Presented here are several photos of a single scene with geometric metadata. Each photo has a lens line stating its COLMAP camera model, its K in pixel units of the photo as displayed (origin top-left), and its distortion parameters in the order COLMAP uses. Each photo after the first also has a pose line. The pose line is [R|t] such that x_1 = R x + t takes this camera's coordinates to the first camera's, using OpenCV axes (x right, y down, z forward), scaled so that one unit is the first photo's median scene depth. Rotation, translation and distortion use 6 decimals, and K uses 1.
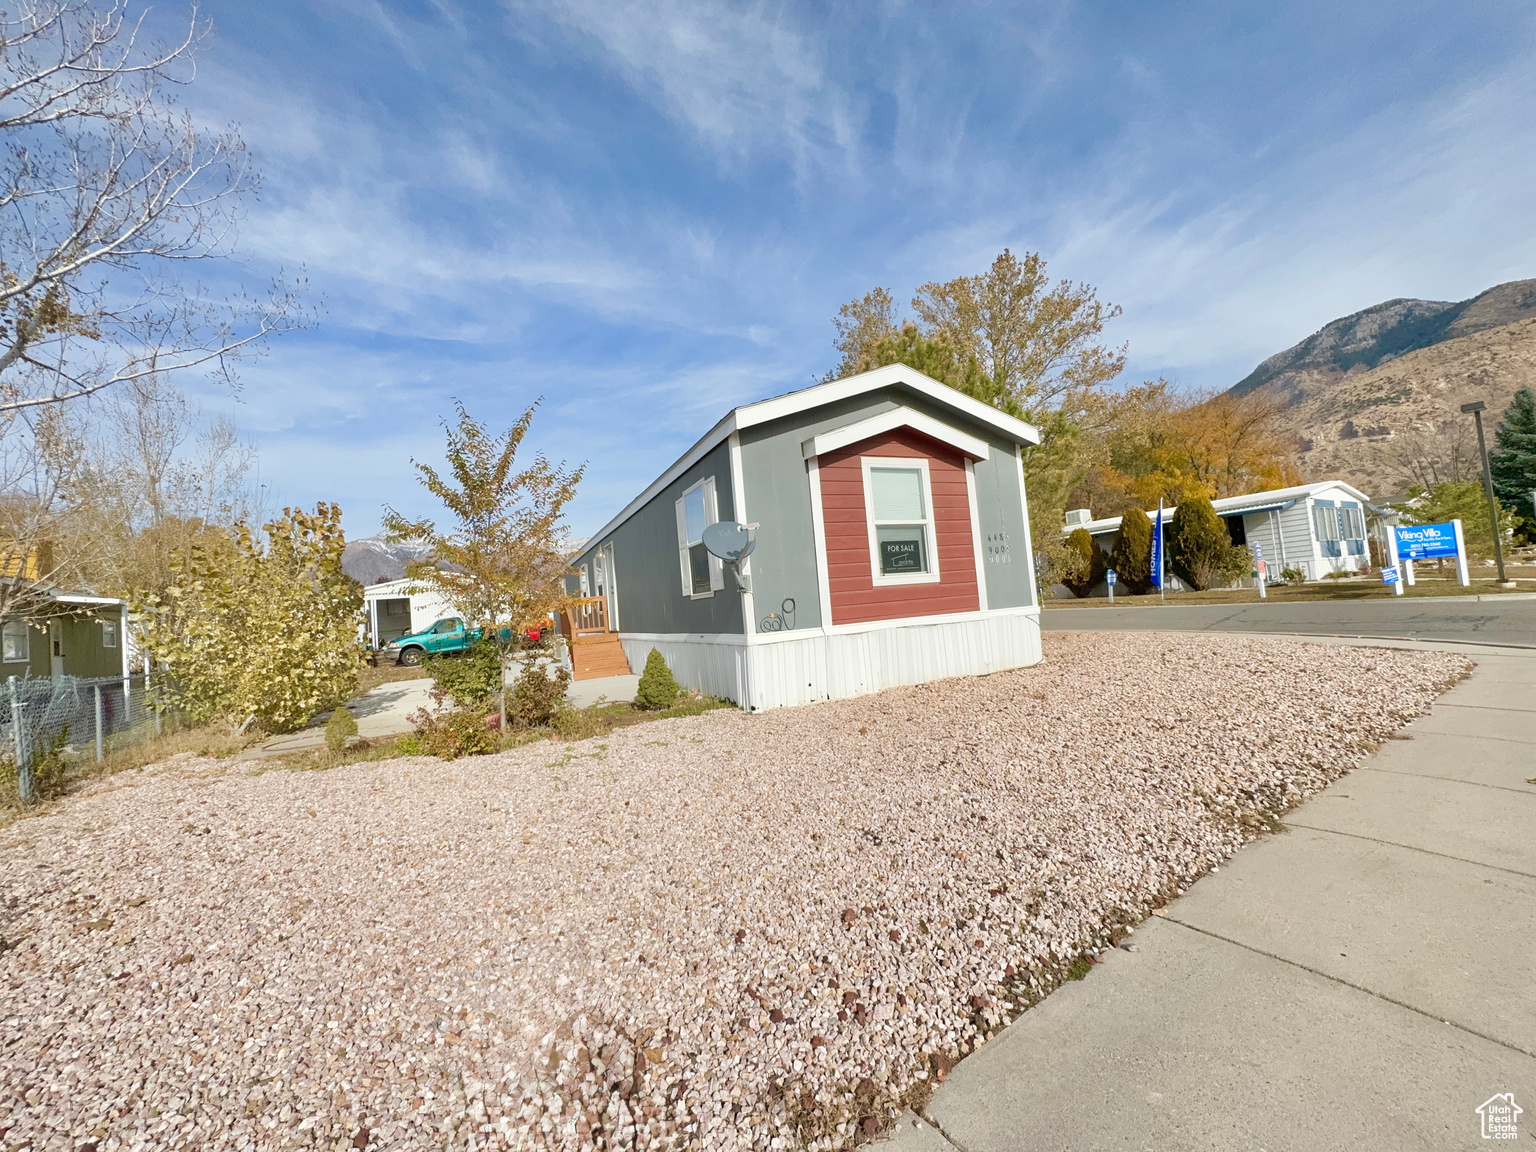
lens RADIAL K [[611.5, 0, 767.2], [0, 611.5, 574.3], [0, 0, 1]] dist [-0.003779, 0.000576]
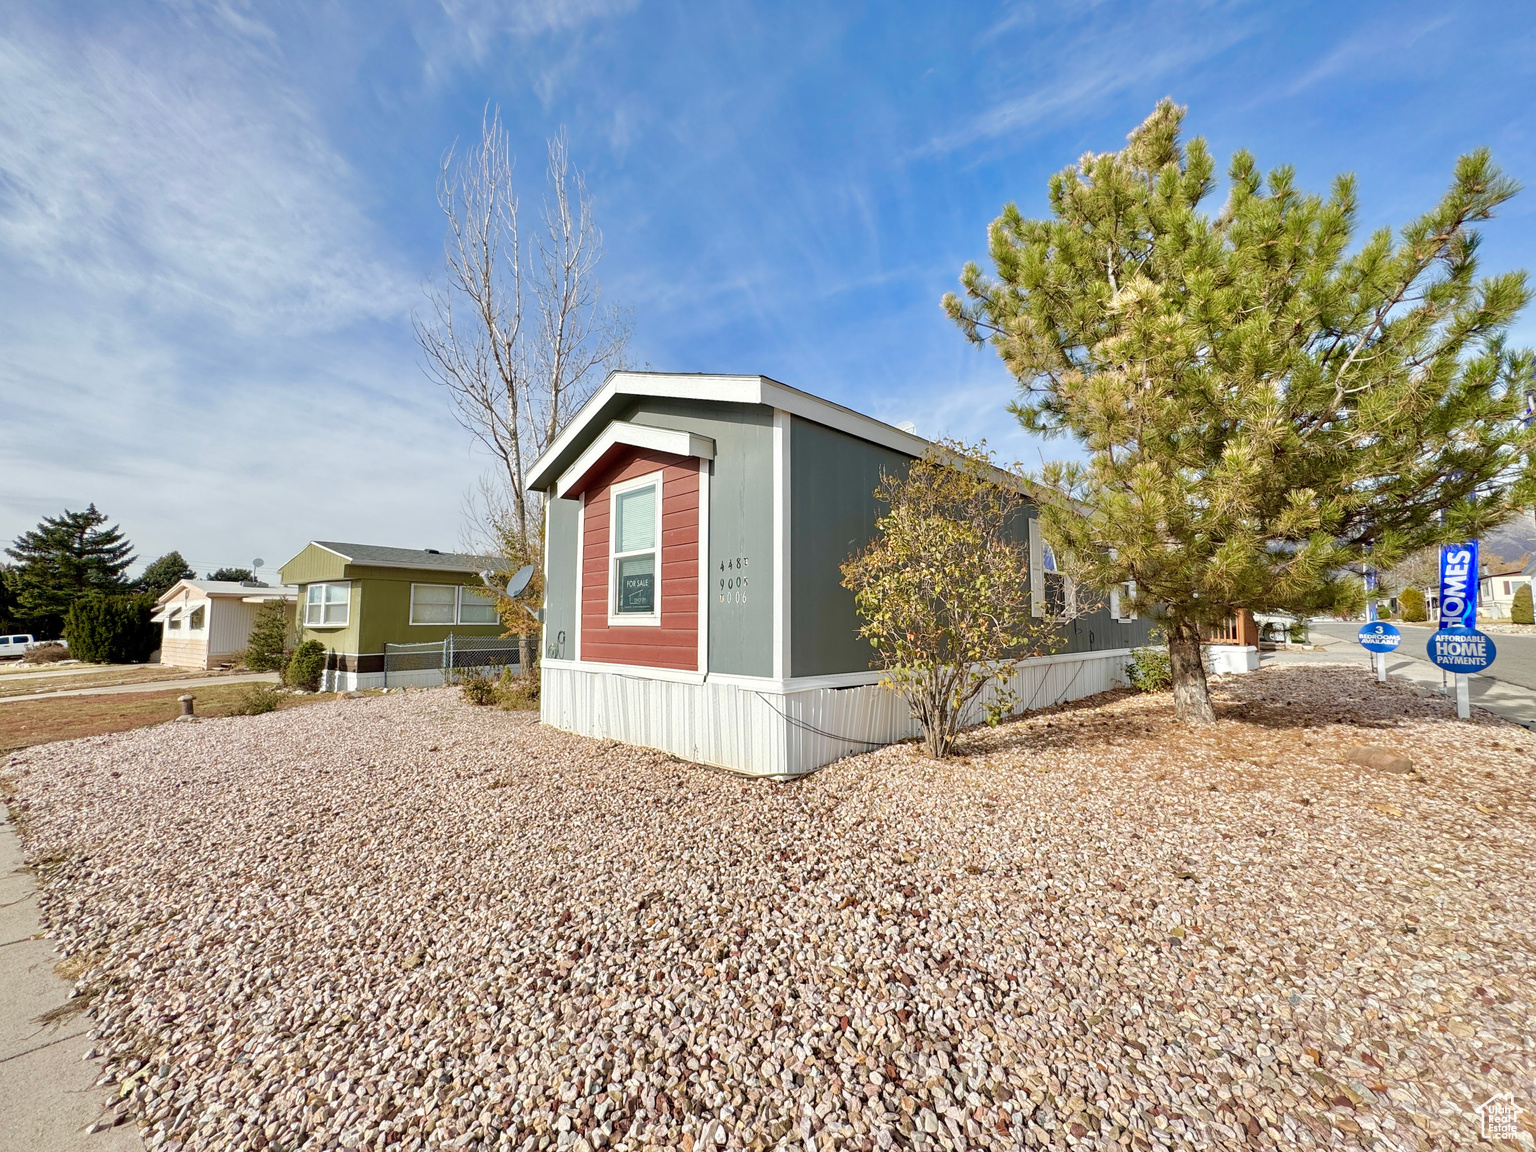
lens RADIAL K [[611.5, 0, 764.5], [0, 611.5, 571.4], [0, 0, 1]] dist [-0.003779, 0.000576]
pose [[0.345439, 0.001362, -0.938440, 1.145036], [0.026166, 0.999596, 0.011082, -0.067766], [0.938076, -0.028383, 0.345264, 0.917429]]
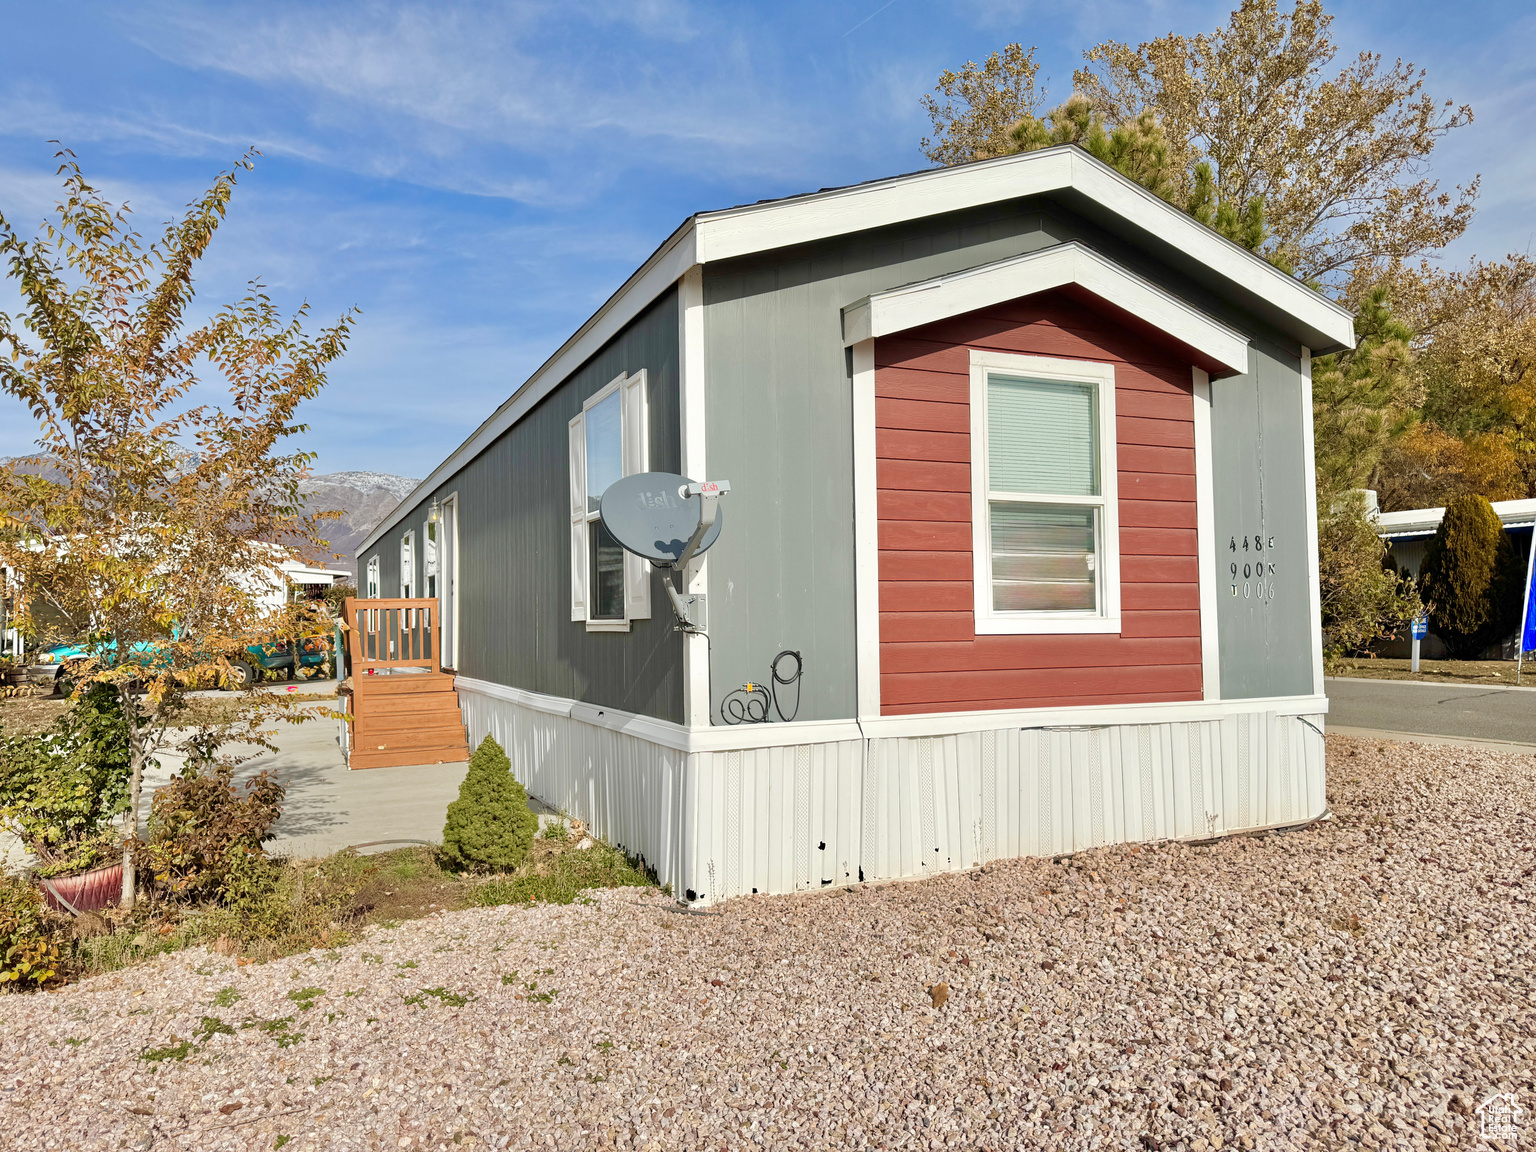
lens RADIAL K [[1078.9, 0, 772.0], [0, 1078.9, 572.9], [0, 0, 1]] dist [0.053148, -0.059047]
pose [[0.997587, 0.069415, 0.000887, 0.017164], [-0.069420, 0.997550, 0.008619, -0.023006], [-0.000286, -0.008659, 0.999962, 0.196421]]
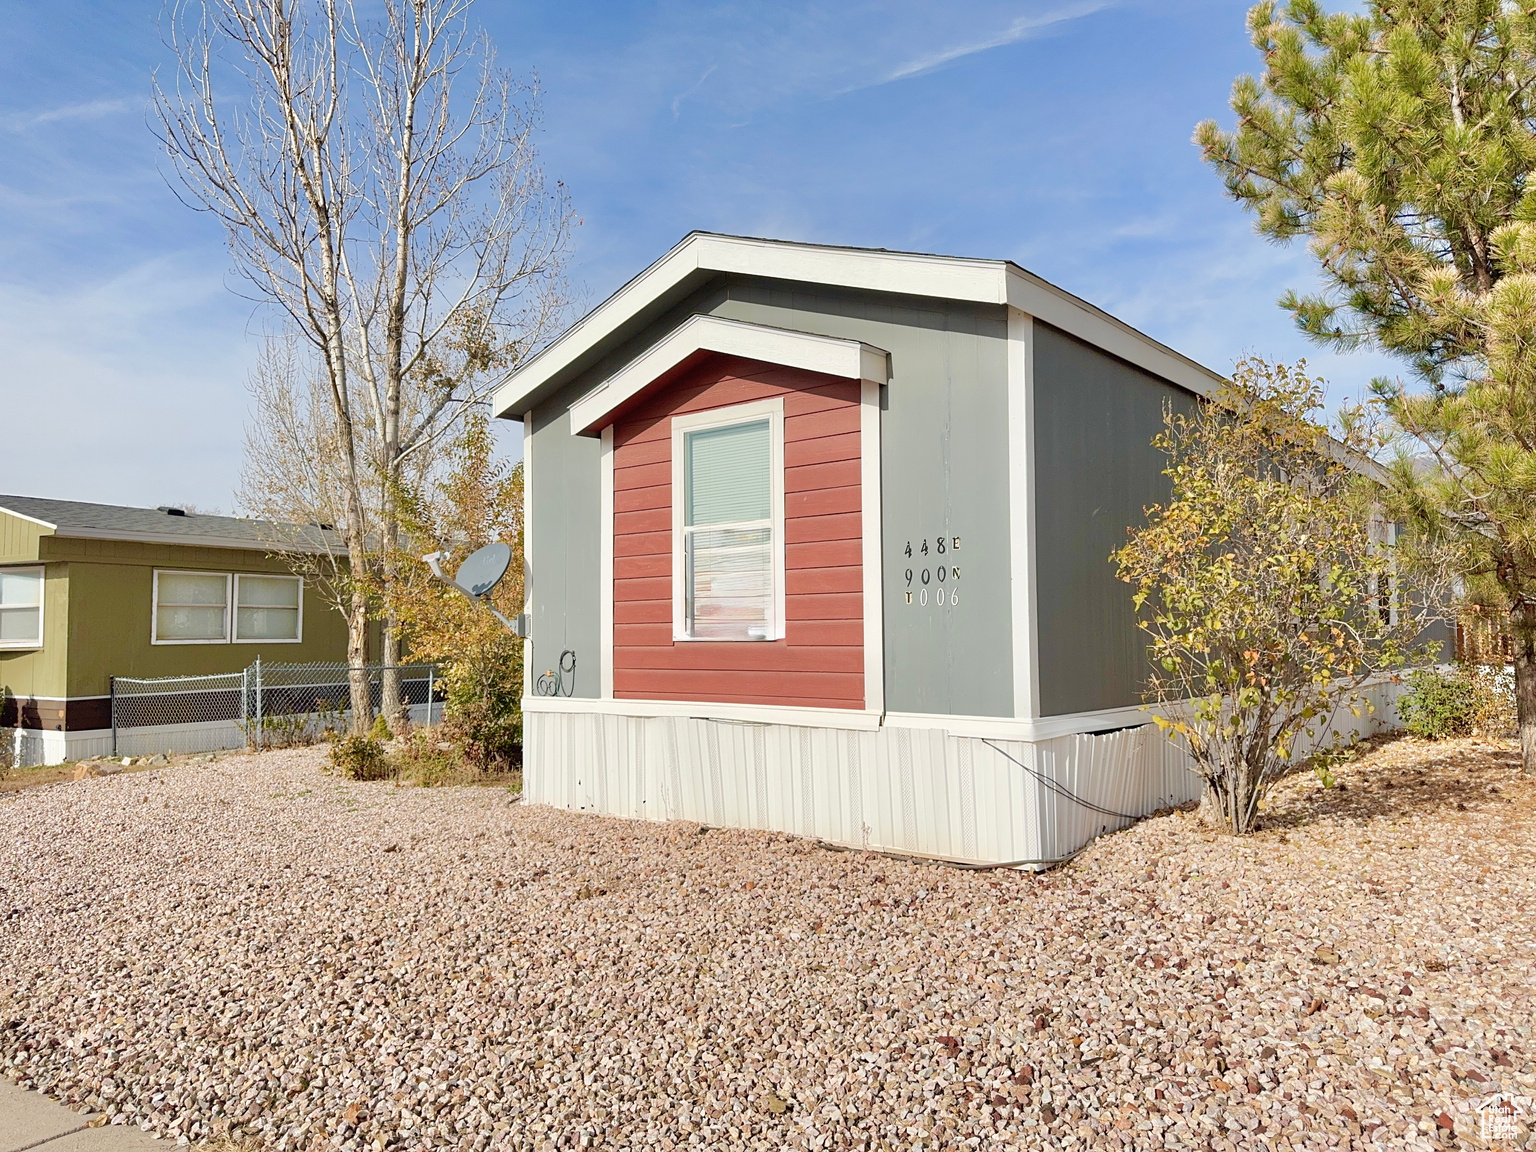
lens RADIAL K [[1078.9, 0, 767.8], [0, 1078.9, 565.8], [0, 0, 1]] dist [0.053148, -0.059047]
pose [[0.436714, 0.021566, -0.899342, 1.151307], [0.025018, 0.999035, 0.036105, -0.088318], [0.899252, -0.038267, 0.435753, 0.645486]]
